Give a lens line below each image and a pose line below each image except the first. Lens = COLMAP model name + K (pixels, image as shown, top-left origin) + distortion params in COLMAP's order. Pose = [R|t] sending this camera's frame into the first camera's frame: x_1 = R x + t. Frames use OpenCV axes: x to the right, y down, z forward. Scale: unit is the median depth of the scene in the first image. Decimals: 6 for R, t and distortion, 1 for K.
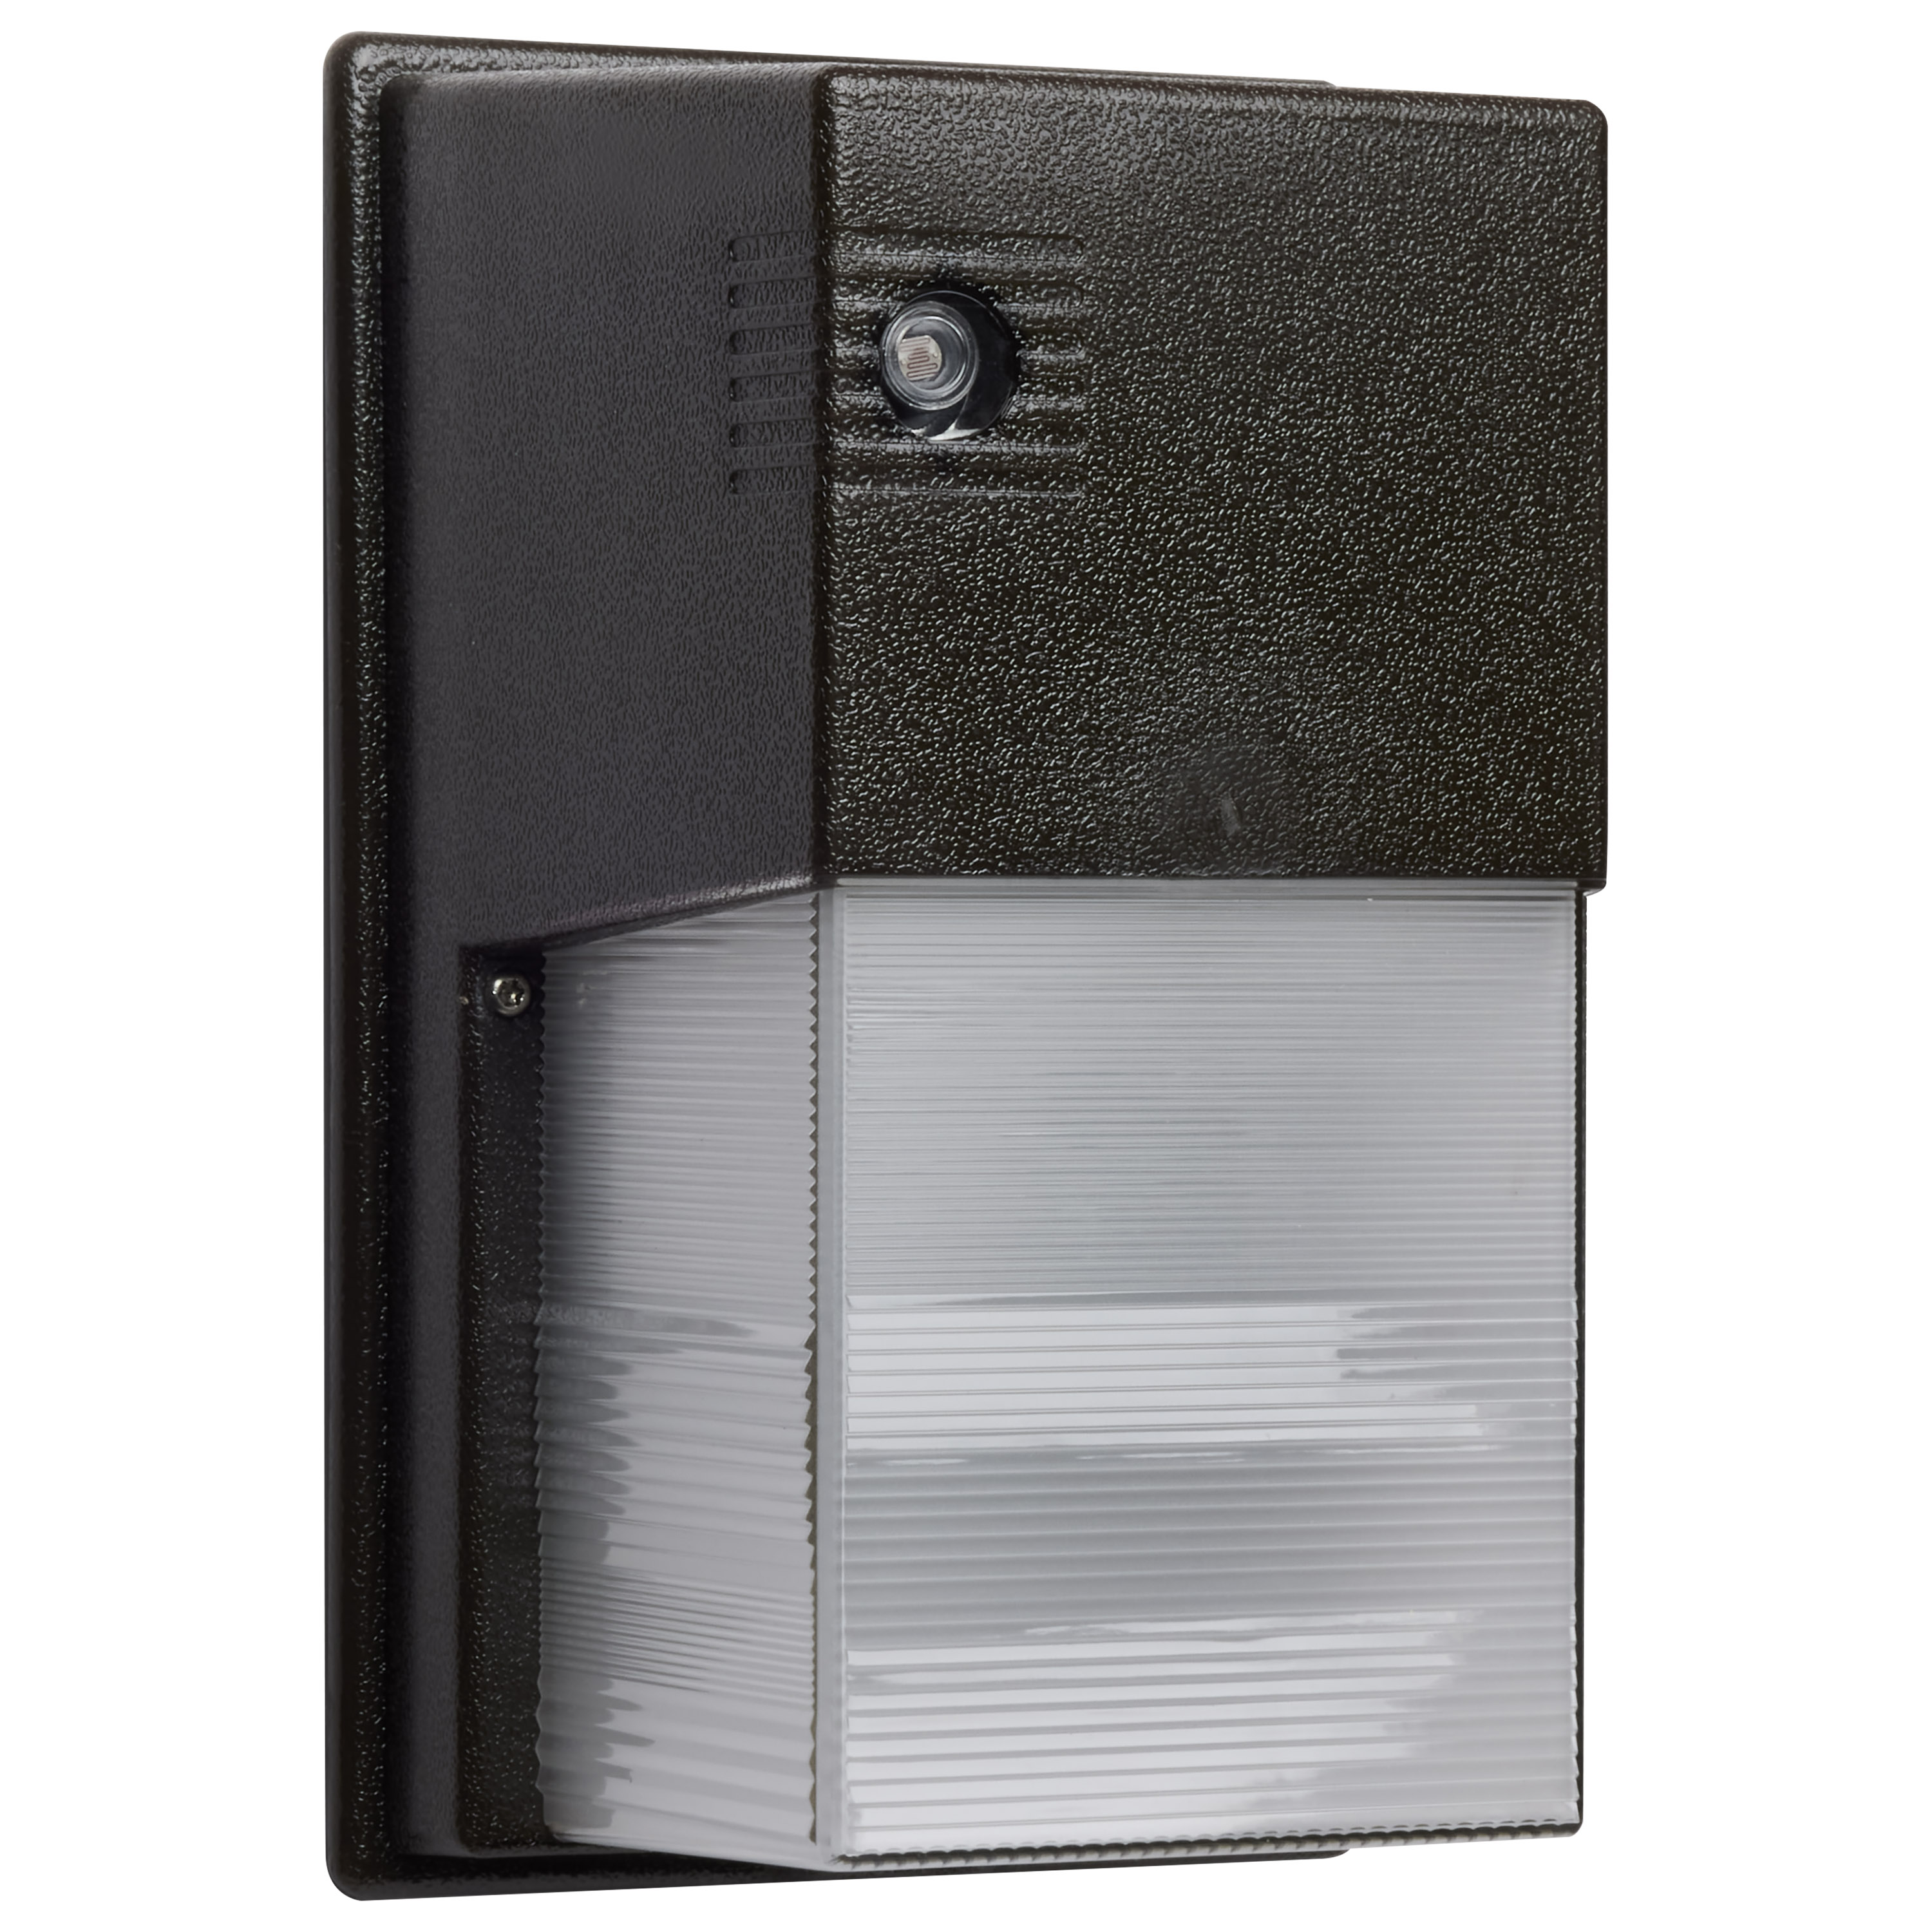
lens RADIAL K [[9560.0, 0, 966.0], [0, 9560.0, 966.0], [0, 0, 1]] dist [0.212190, 12.174925]
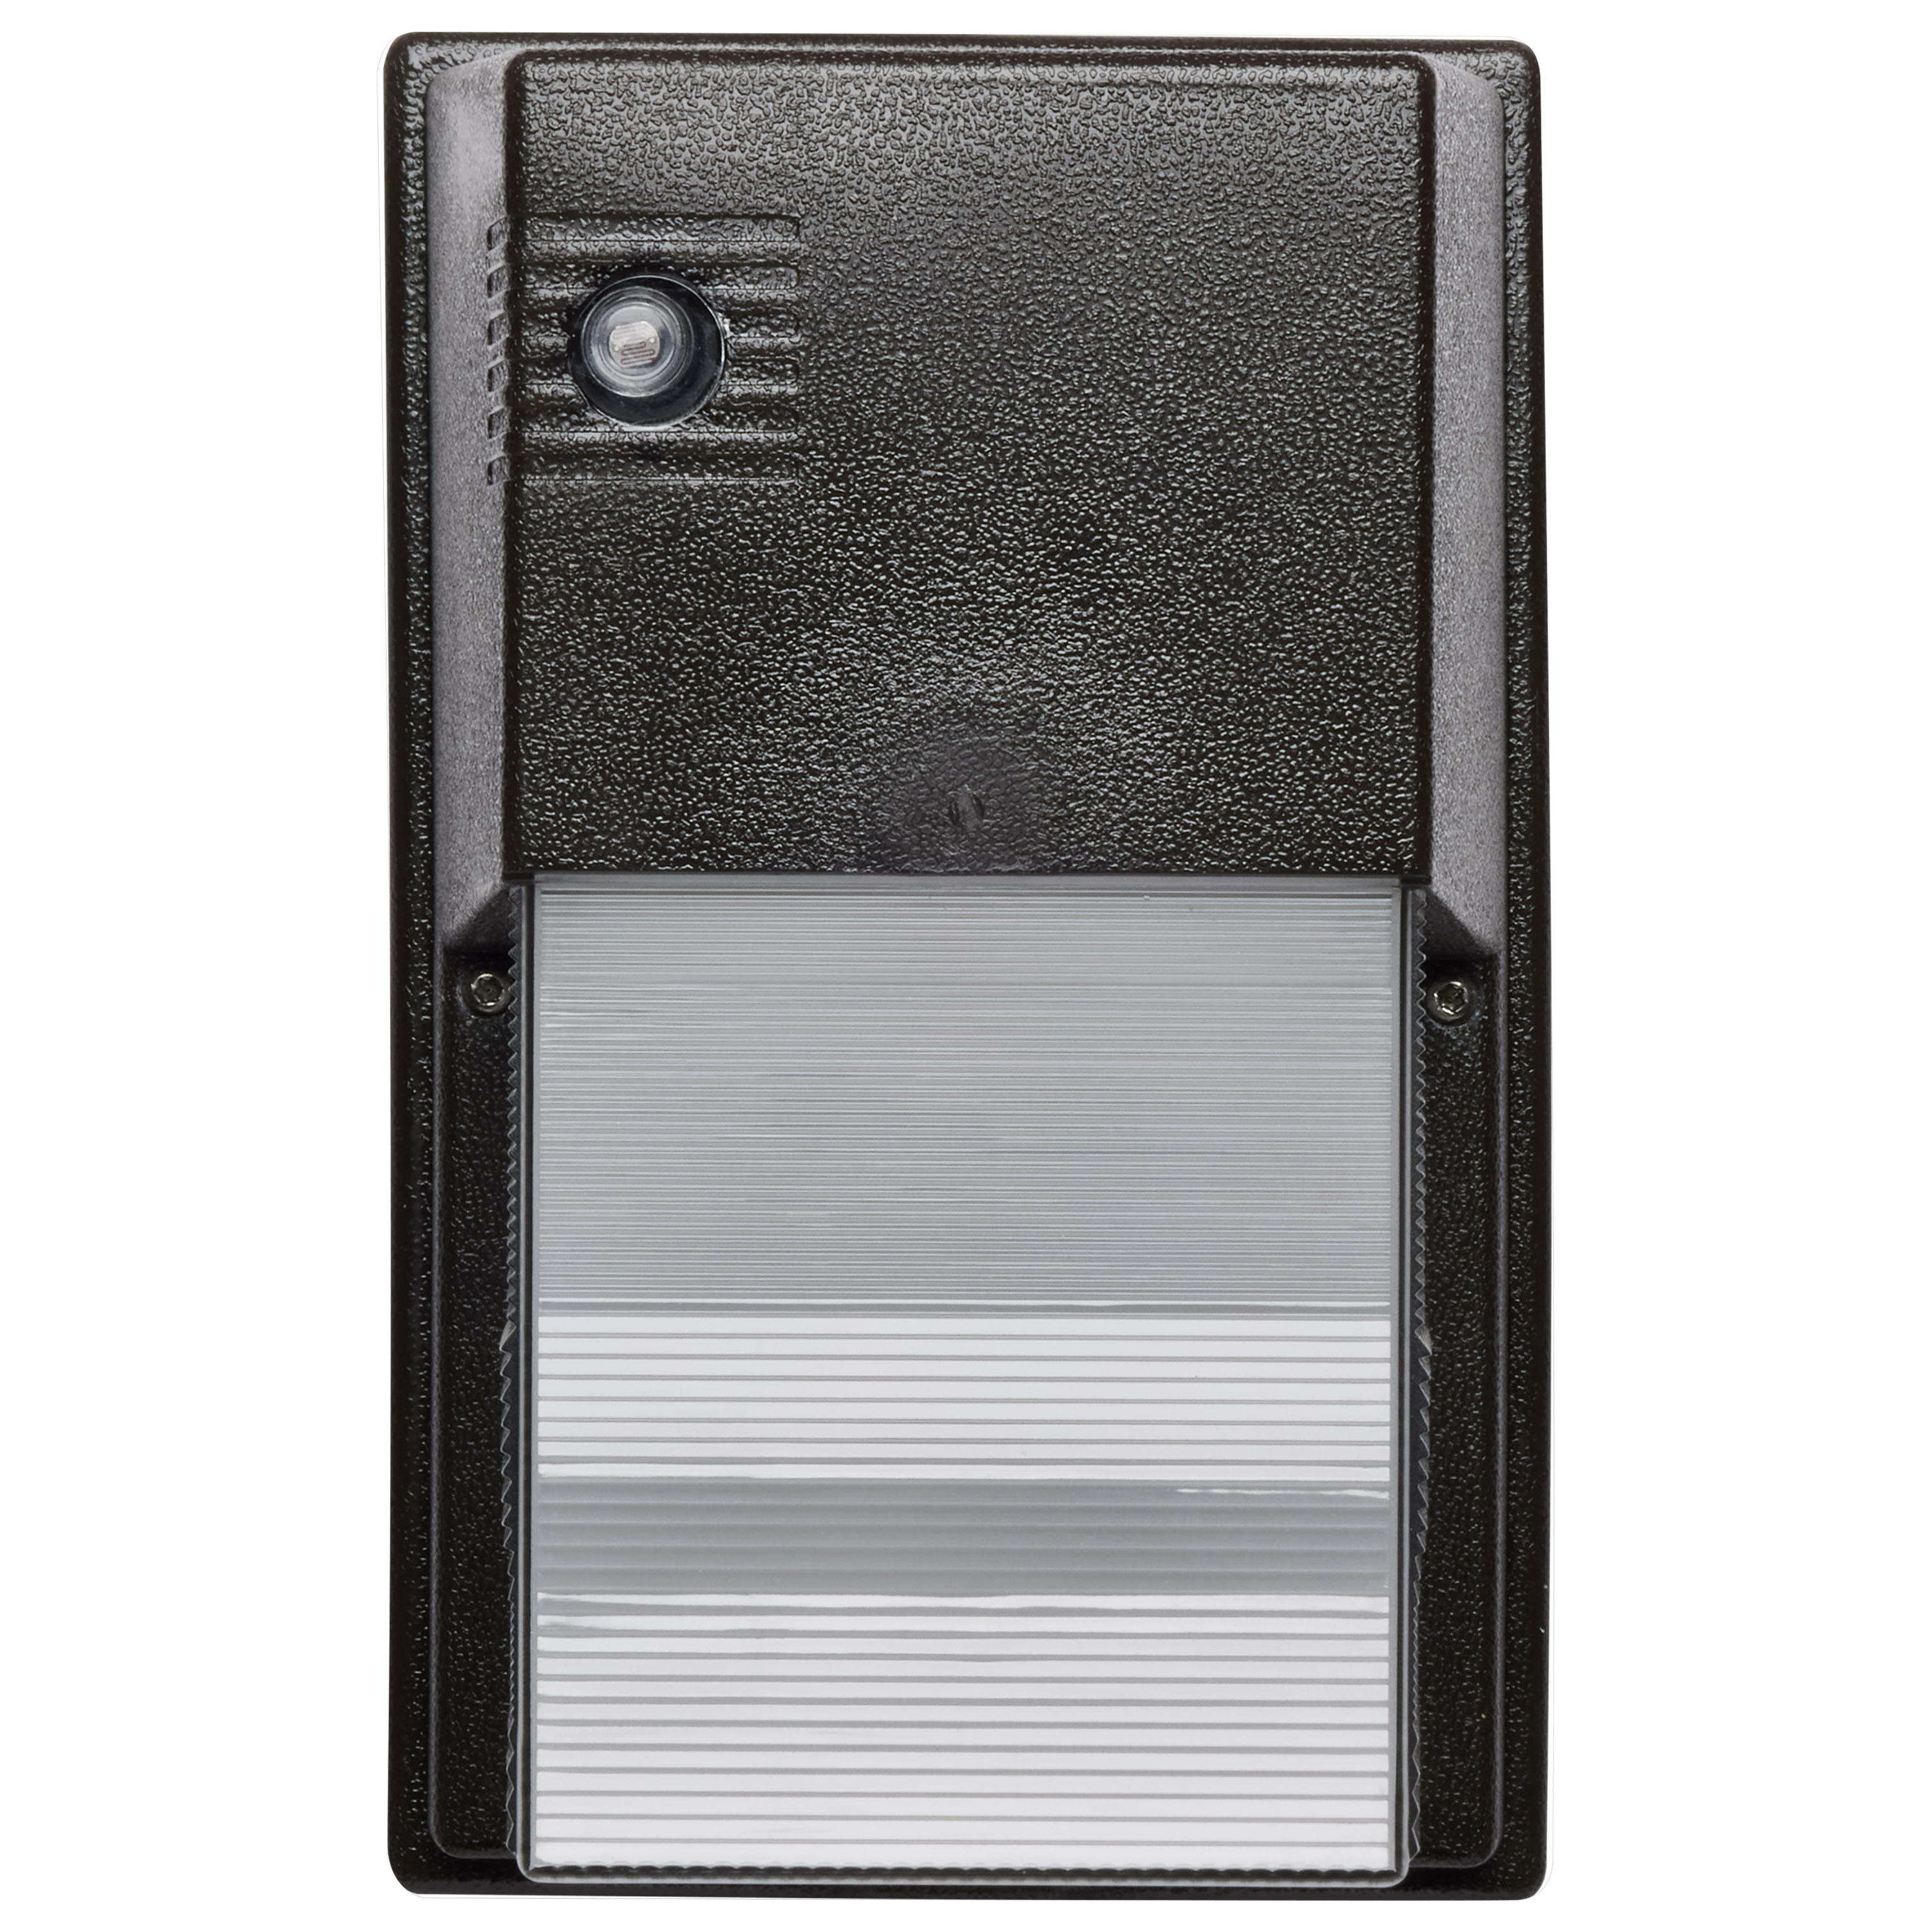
lens RADIAL K [[9560.0, 0, 966.0], [0, 9560.0, 966.0], [0, 0, 1]] dist [0.212190, 12.174925]
pose [[0.892715, 0.005279, -0.450590, 0.464846], [-0.004660, 0.999986, 0.002483, -0.002315], [0.450597, -0.000117, 0.892728, 0.137271]]
